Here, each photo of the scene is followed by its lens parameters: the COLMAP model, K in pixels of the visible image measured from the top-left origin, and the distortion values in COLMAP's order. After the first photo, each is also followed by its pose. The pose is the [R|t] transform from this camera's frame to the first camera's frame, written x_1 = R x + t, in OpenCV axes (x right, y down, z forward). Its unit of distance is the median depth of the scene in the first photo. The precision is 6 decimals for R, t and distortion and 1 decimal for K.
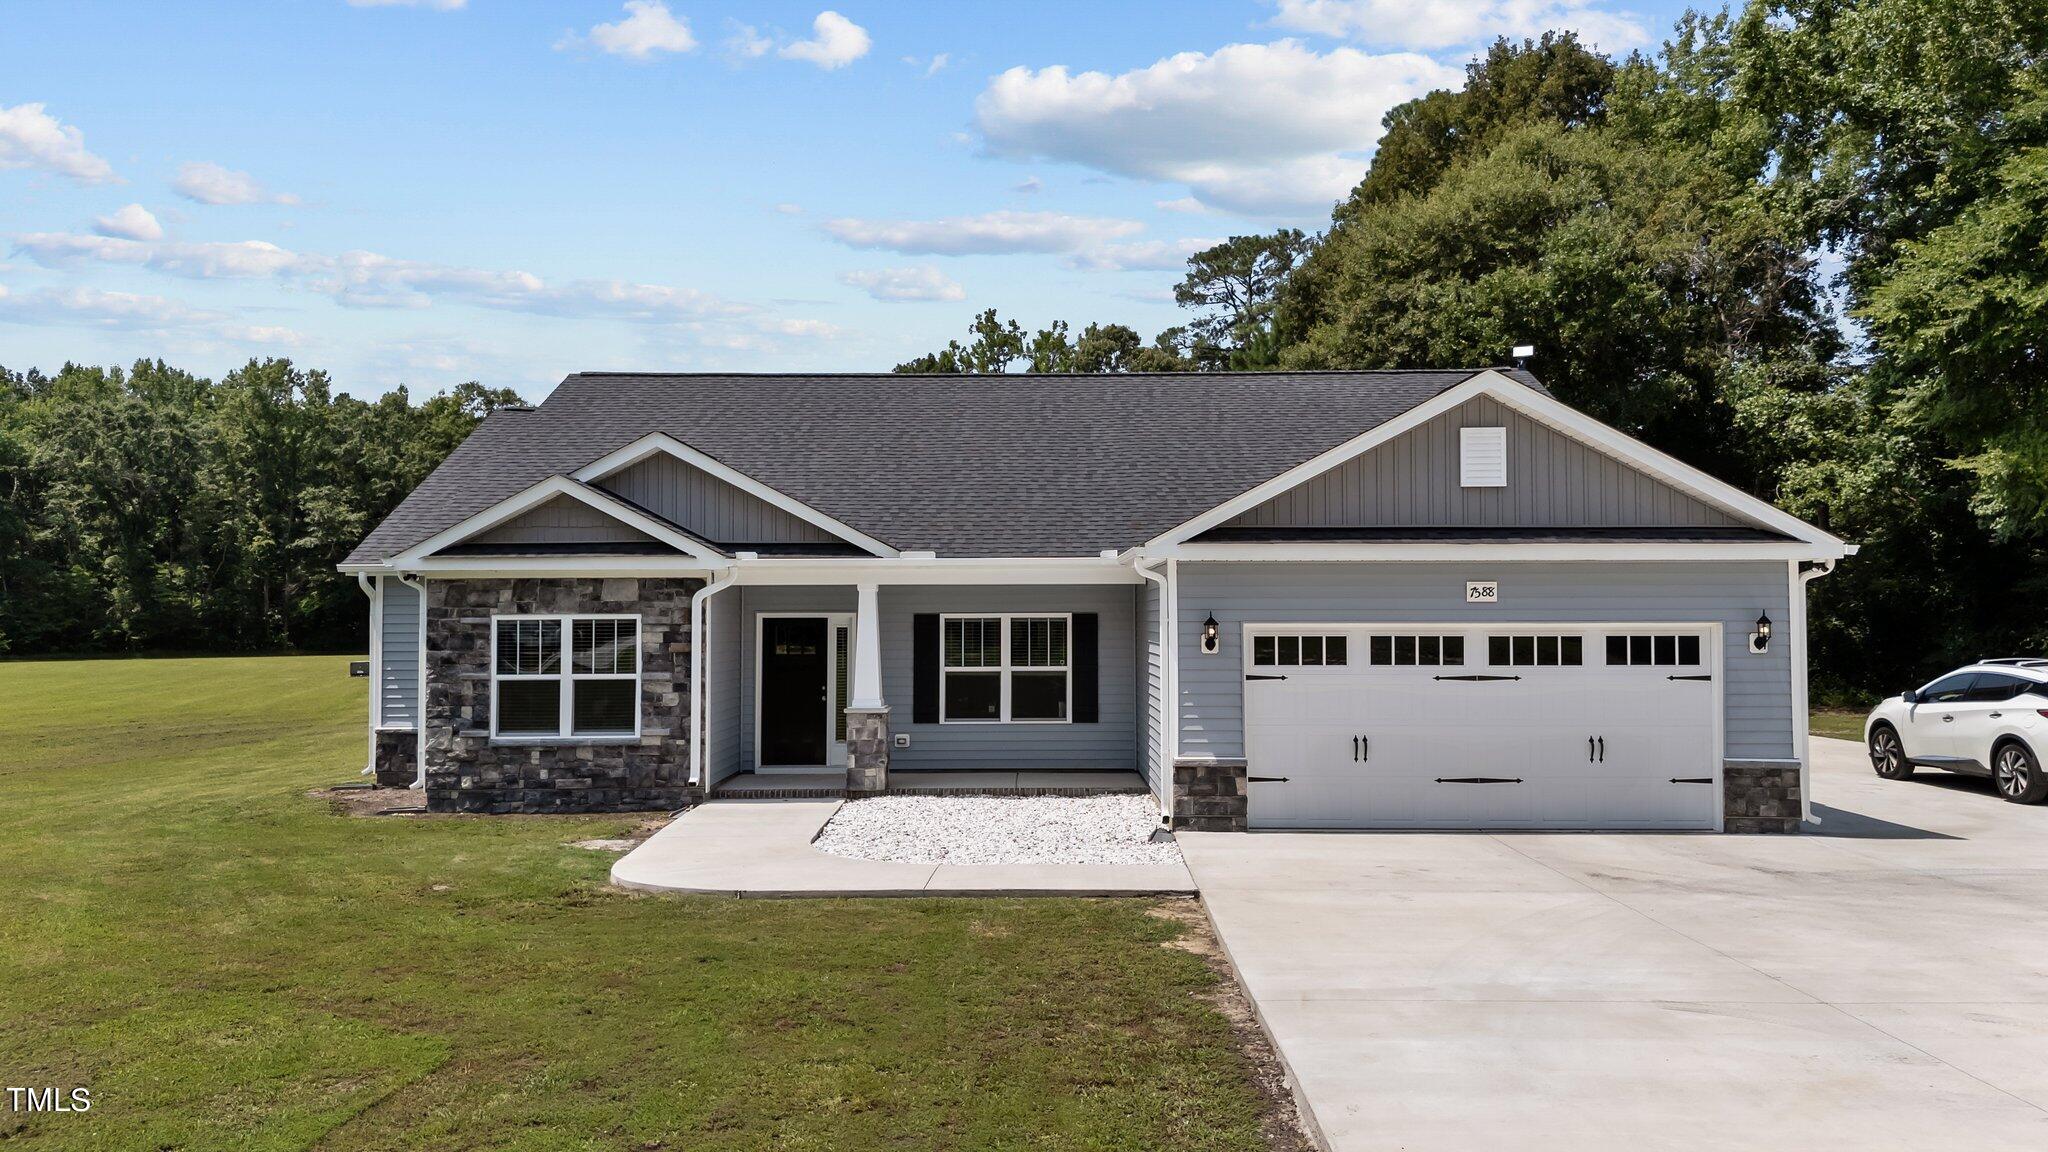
lens RADIAL K [[1505.1, 0, 1024.0], [0, 1505.1, 576.0], [0, 0, 1]] dist [0.091431, -0.101305]
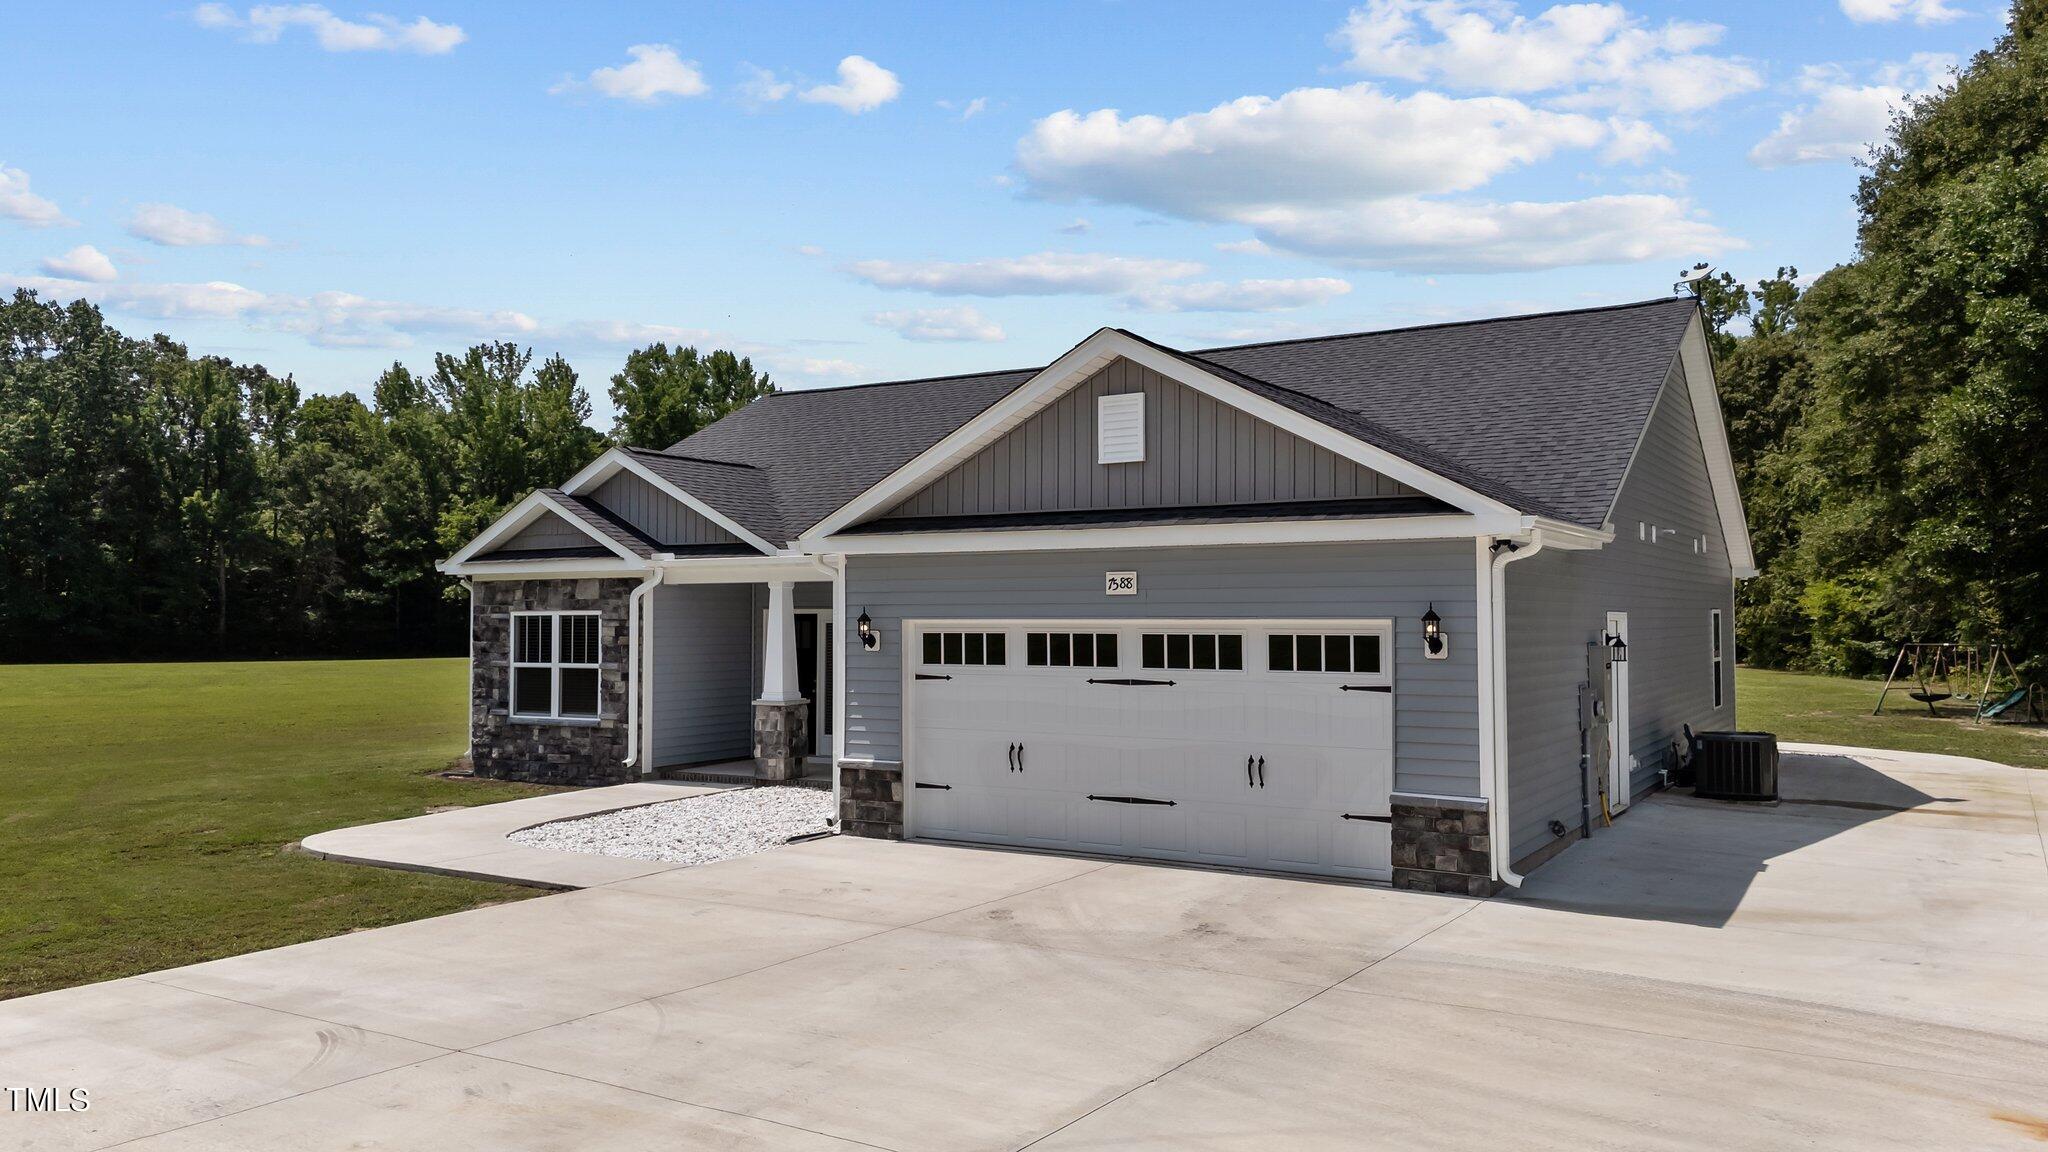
lens RADIAL K [[1518.0, 0, 1014.1], [0, 1518.0, 555.1], [0, 0, 1]] dist [0.101945, -0.144519]
pose [[0.853556, -0.019875, -0.520622, 0.600129], [0.013440, 0.999780, -0.016133, 0.006410], [0.520827, 0.006773, 0.853635, 0.191079]]
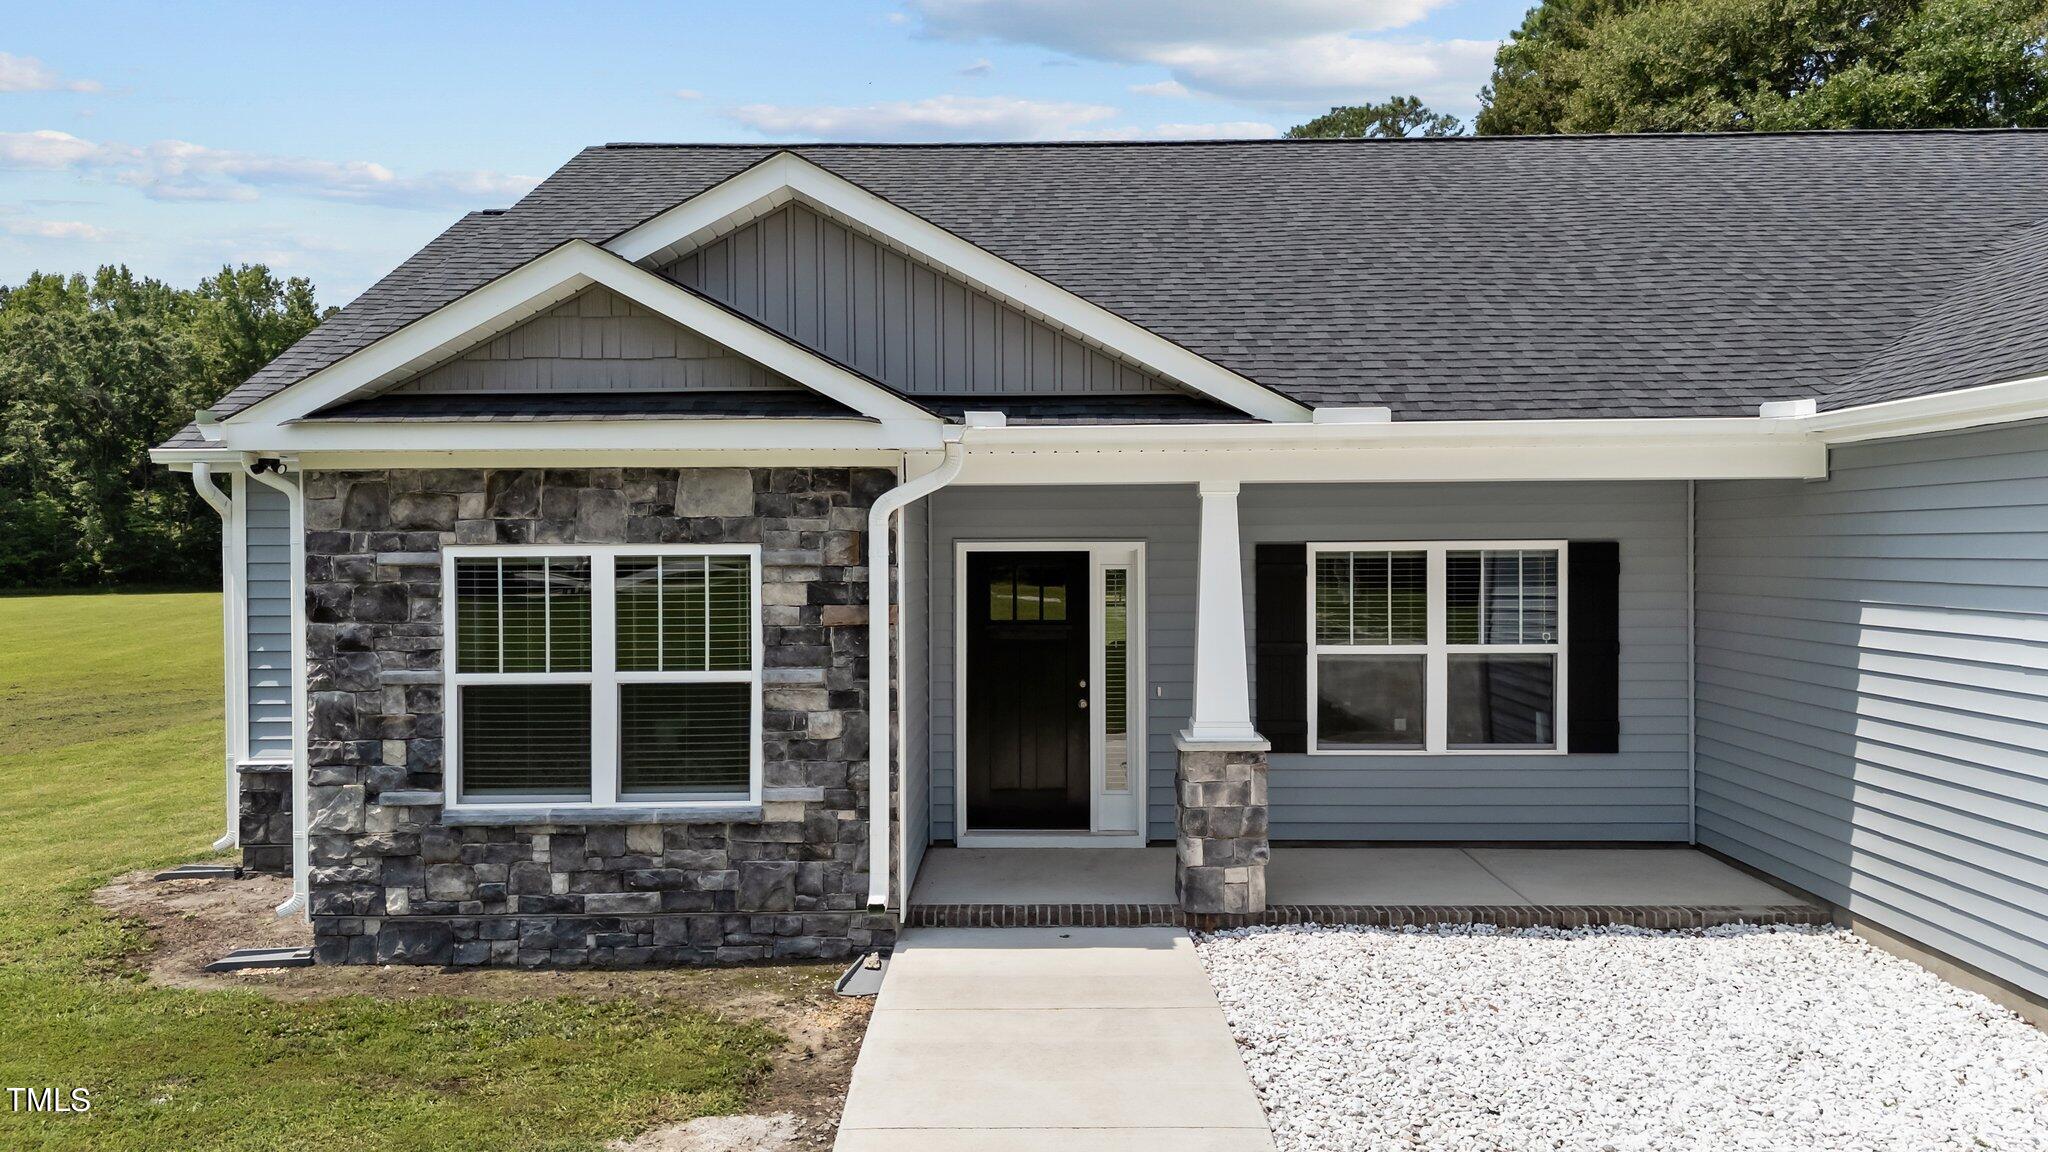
lens RADIAL K [[1505.5, 0, 1017.5], [0, 1505.5, 576.6], [0, 0, 1]] dist [0.103151, -0.132344]
pose [[0.999963, -0.001867, -0.008356, -0.169221], [0.002252, 0.998930, 0.046195, 0.013569], [0.008260, -0.046212, 0.998897, 0.531636]]
